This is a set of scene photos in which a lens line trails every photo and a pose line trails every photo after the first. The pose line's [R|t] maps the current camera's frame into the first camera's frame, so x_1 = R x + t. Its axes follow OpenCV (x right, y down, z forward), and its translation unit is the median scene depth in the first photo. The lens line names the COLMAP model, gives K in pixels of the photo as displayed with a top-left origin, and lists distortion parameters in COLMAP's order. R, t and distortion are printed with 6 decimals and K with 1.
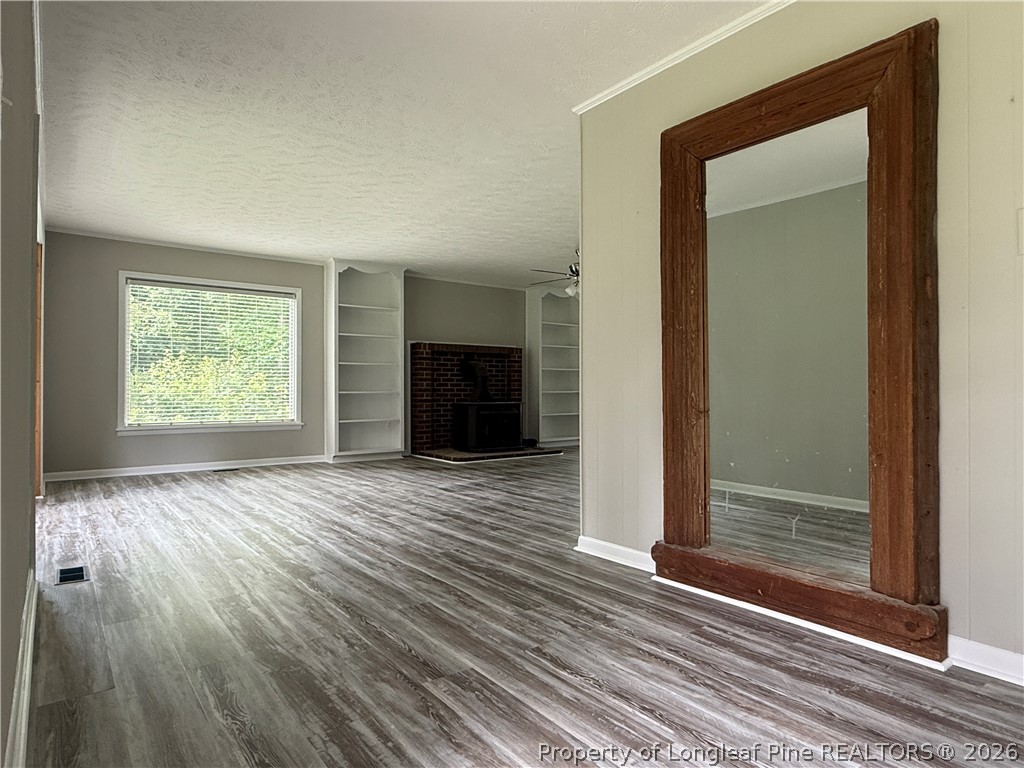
lens RADIAL K [[602.7, 0, 510.1], [0, 602.7, 386.7], [0, 0, 1]] dist [-0.000416, 0.000549]
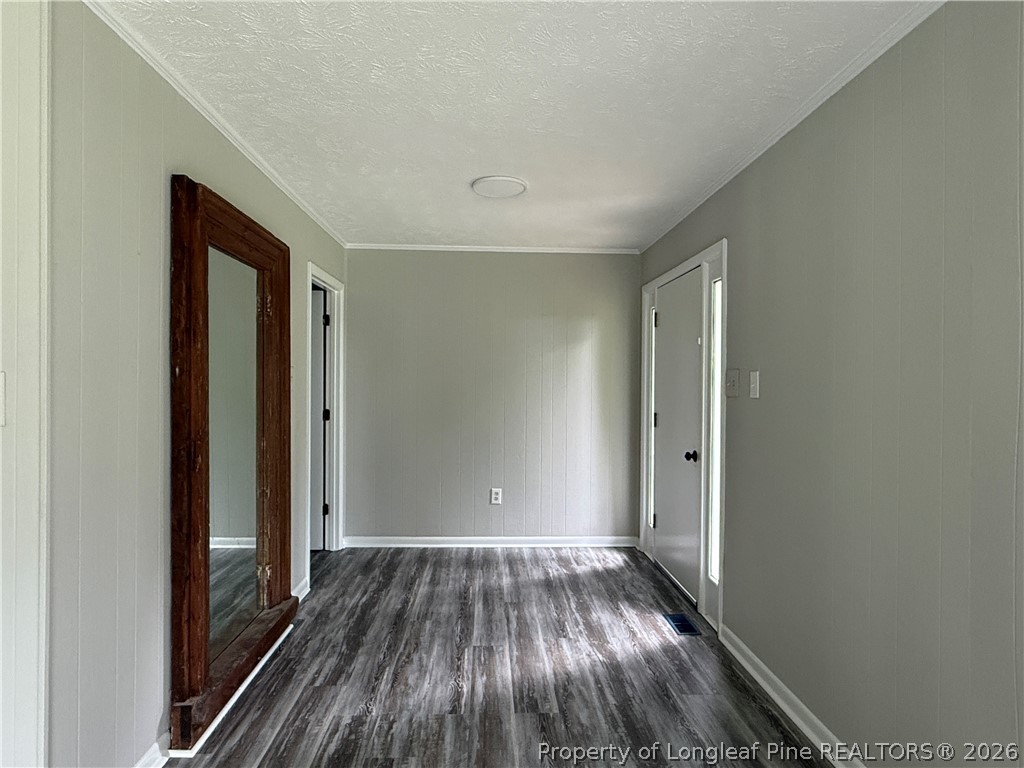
lens RADIAL K [[602.7, 0, 510.1], [0, 602.7, 386.7], [0, 0, 1]] dist [-0.000416, 0.000549]
pose [[-0.820126, -0.012330, 0.572050, -0.819005], [-0.011375, 0.999922, 0.005243, -0.249507], [-0.572069, -0.002207, -0.820202, 2.159627]]
